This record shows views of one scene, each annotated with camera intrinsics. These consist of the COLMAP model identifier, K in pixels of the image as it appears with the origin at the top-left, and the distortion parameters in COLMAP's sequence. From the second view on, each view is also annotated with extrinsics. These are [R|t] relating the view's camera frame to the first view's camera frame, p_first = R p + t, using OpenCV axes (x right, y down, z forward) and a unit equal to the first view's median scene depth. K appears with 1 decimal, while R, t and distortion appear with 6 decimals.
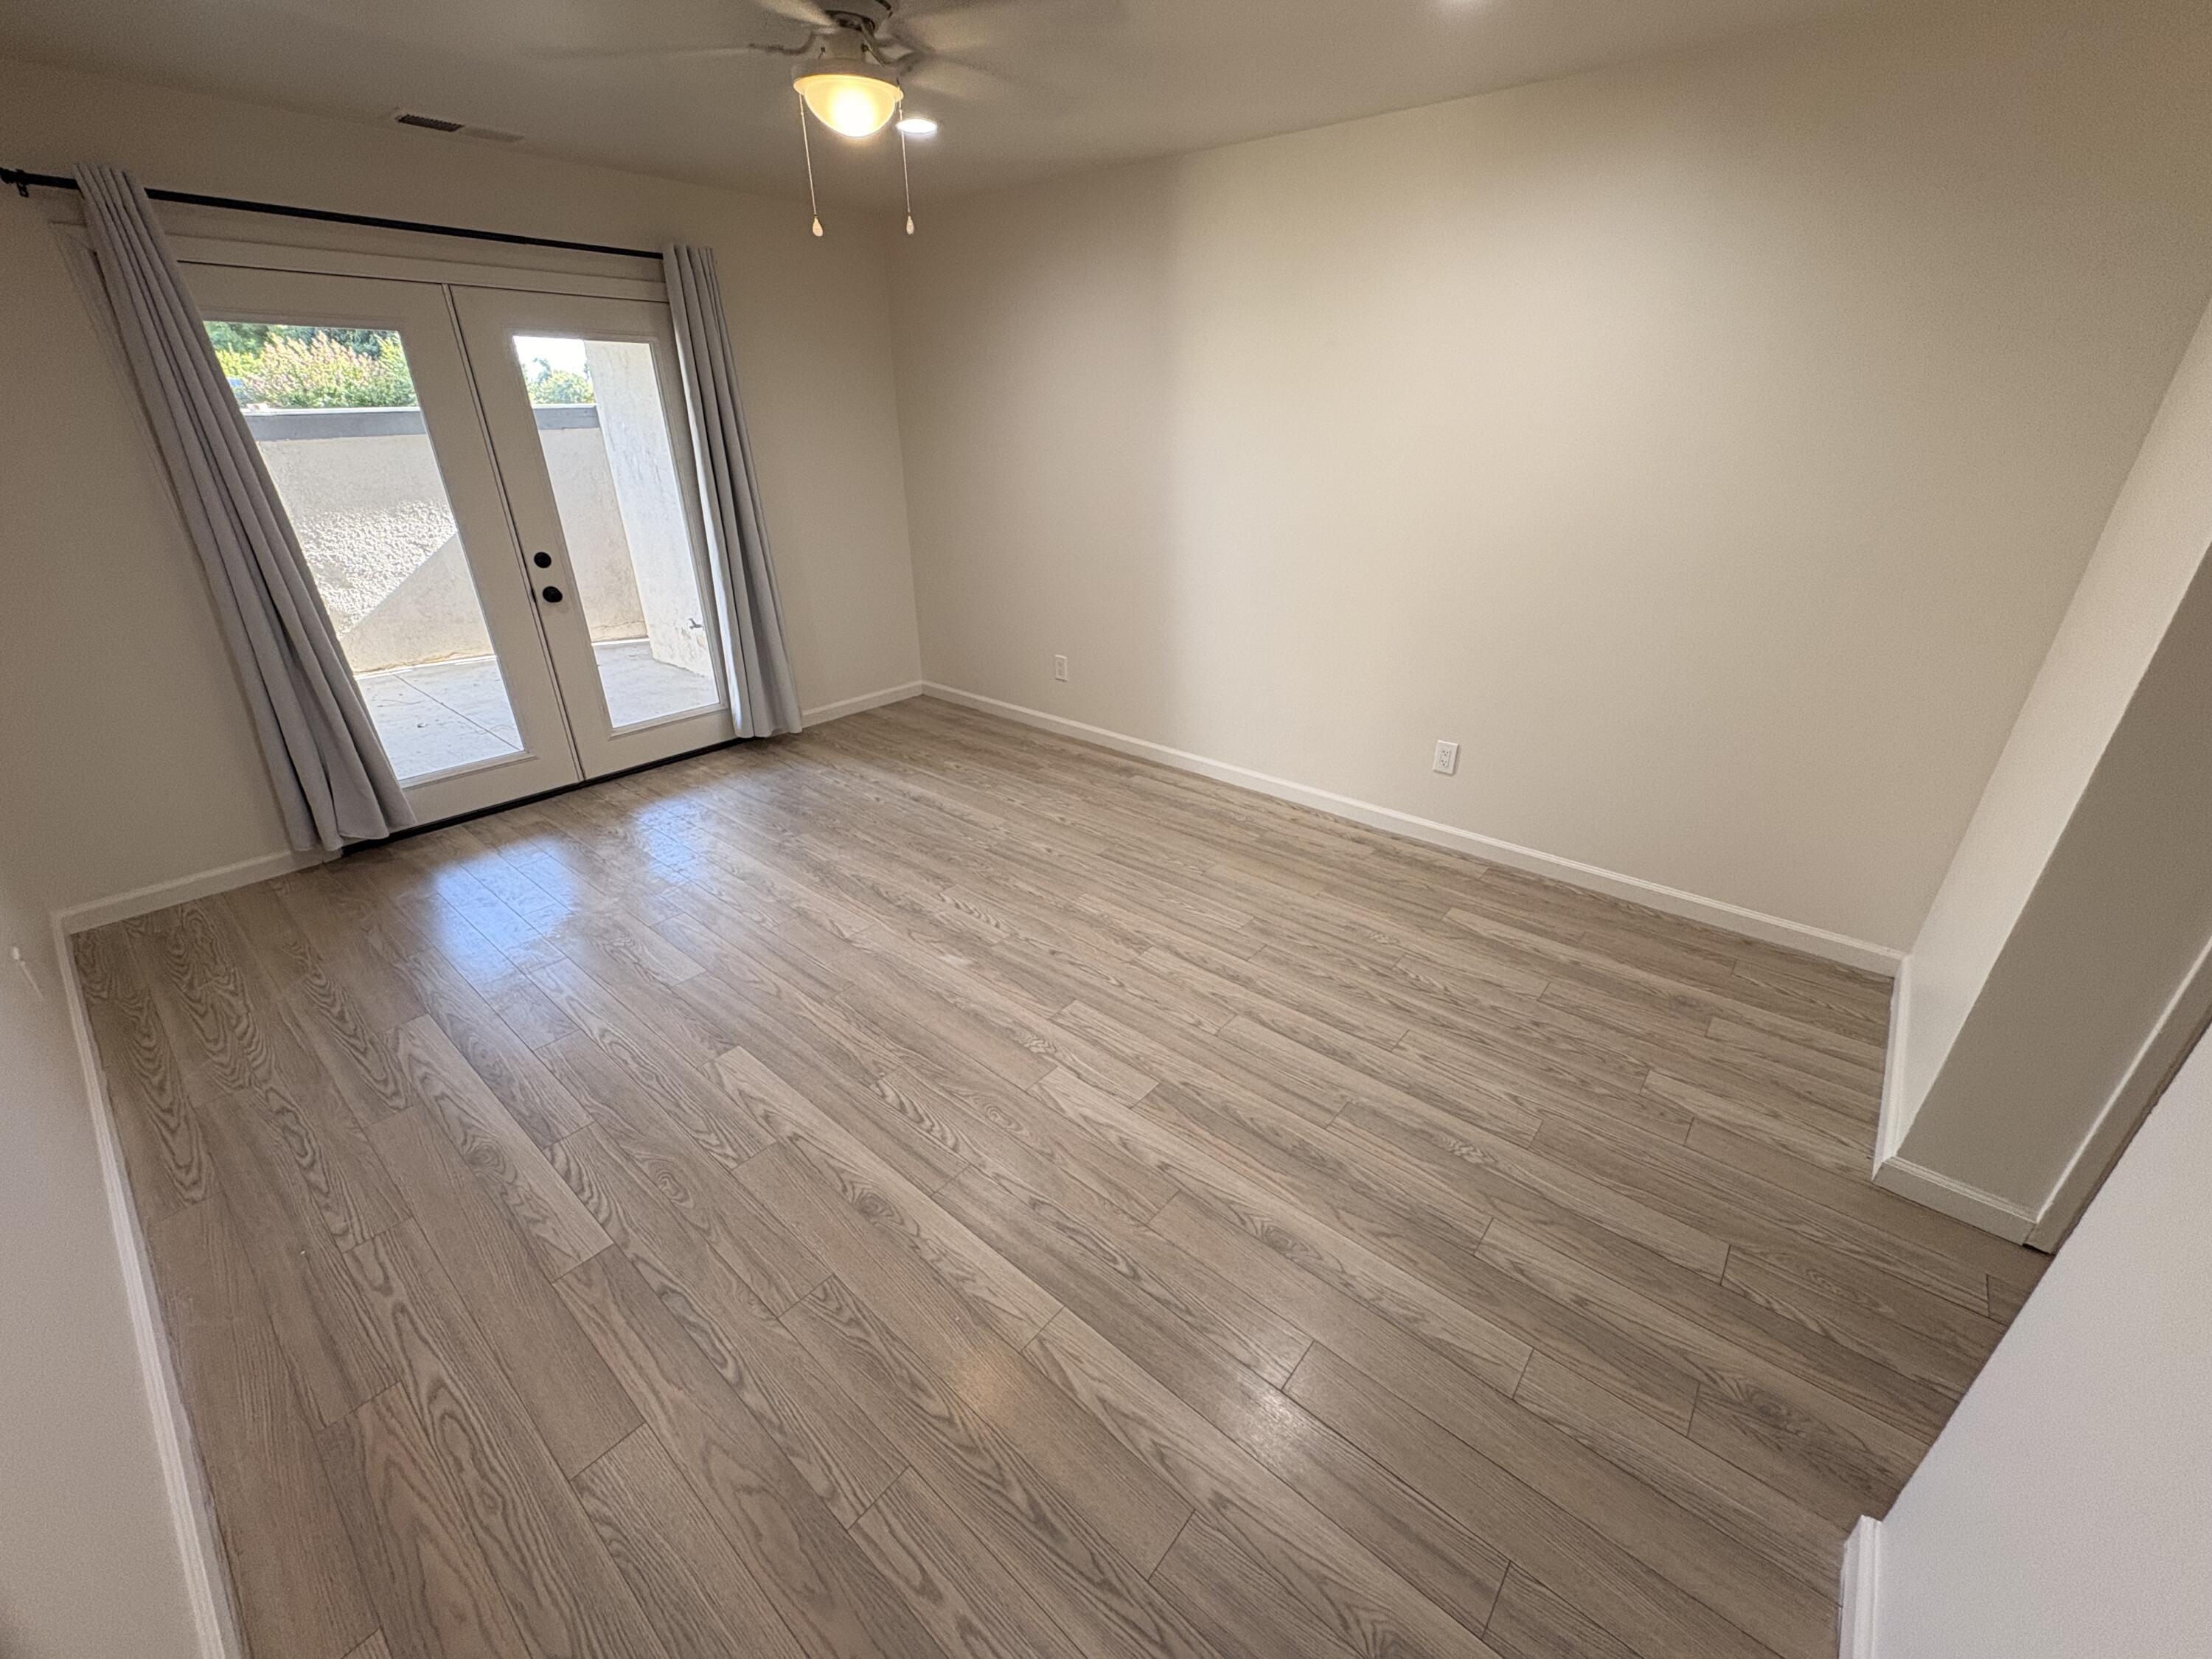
lens RADIAL K [[882.0, 0, 1107.6], [0, 882.0, 828.1], [0, 0, 1]] dist [0.000352, -0.000154]
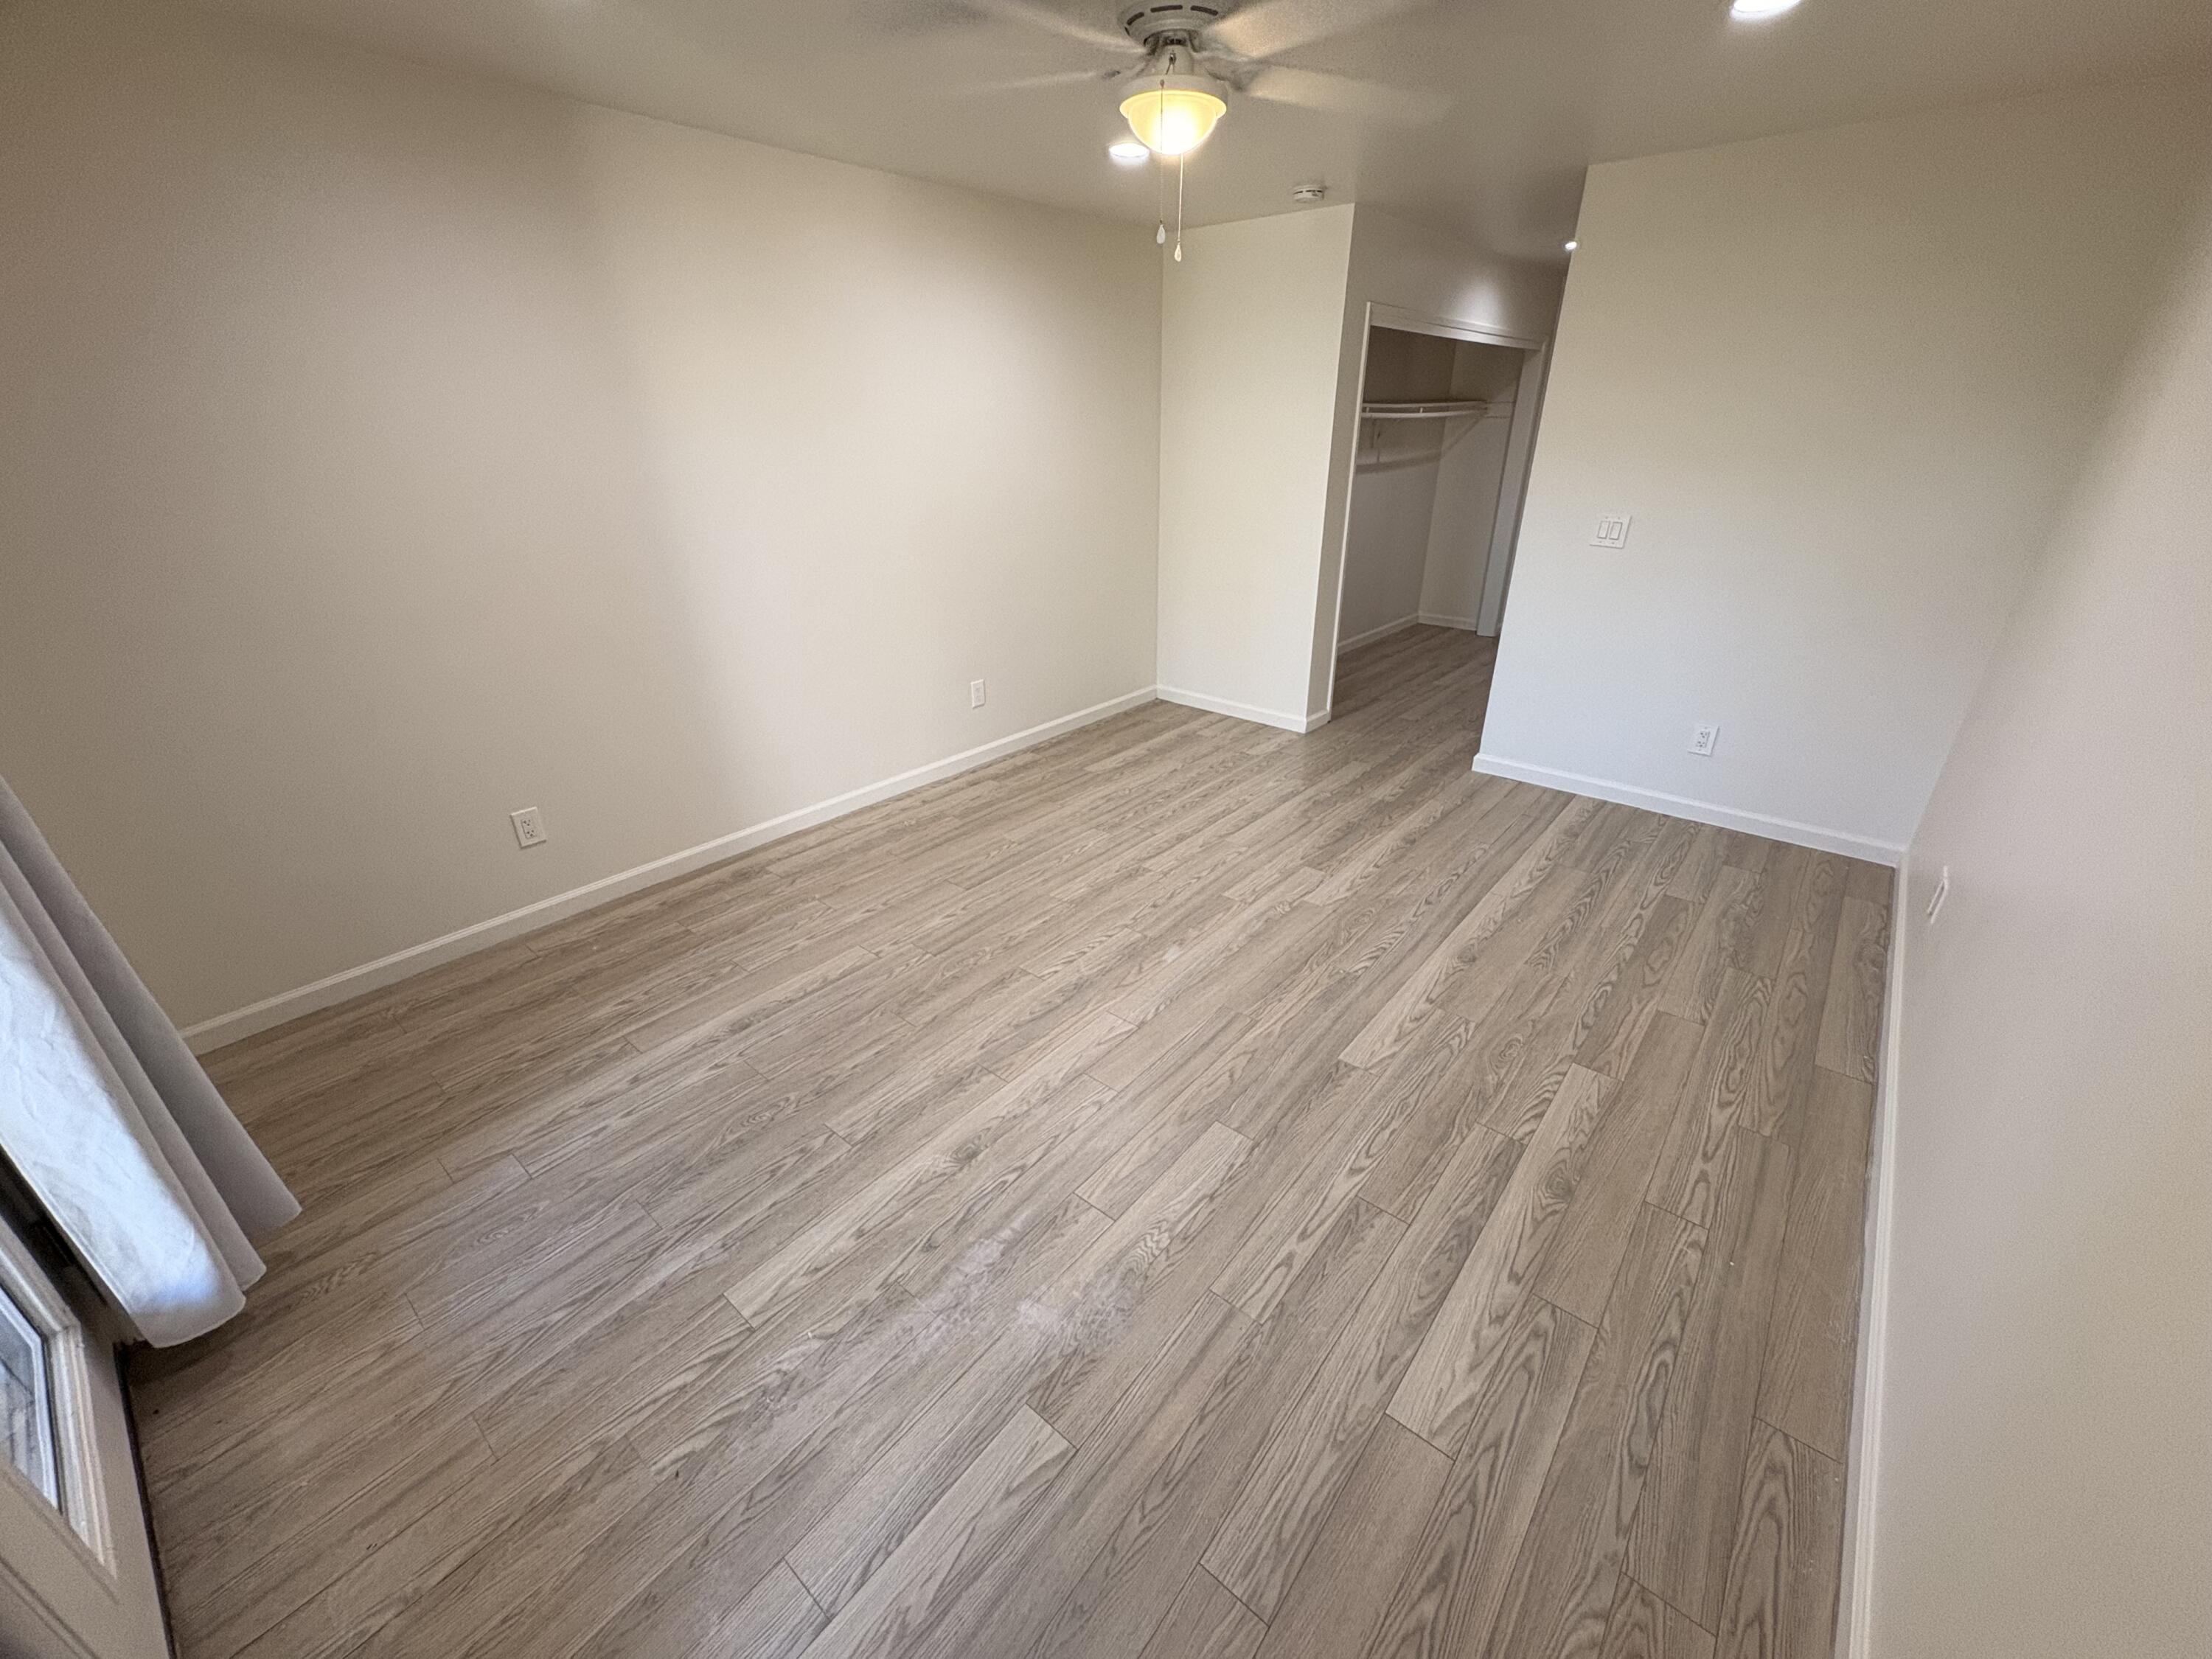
lens RADIAL K [[882.0, 0, 1107.6], [0, 882.0, 828.1], [0, 0, 1]] dist [0.000352, -0.000154]
pose [[0.001387, -0.423139, 0.906064, -1.068465], [0.436852, 0.815292, 0.380079, -0.404493], [-0.899532, 0.395289, 0.185980, 0.833314]]
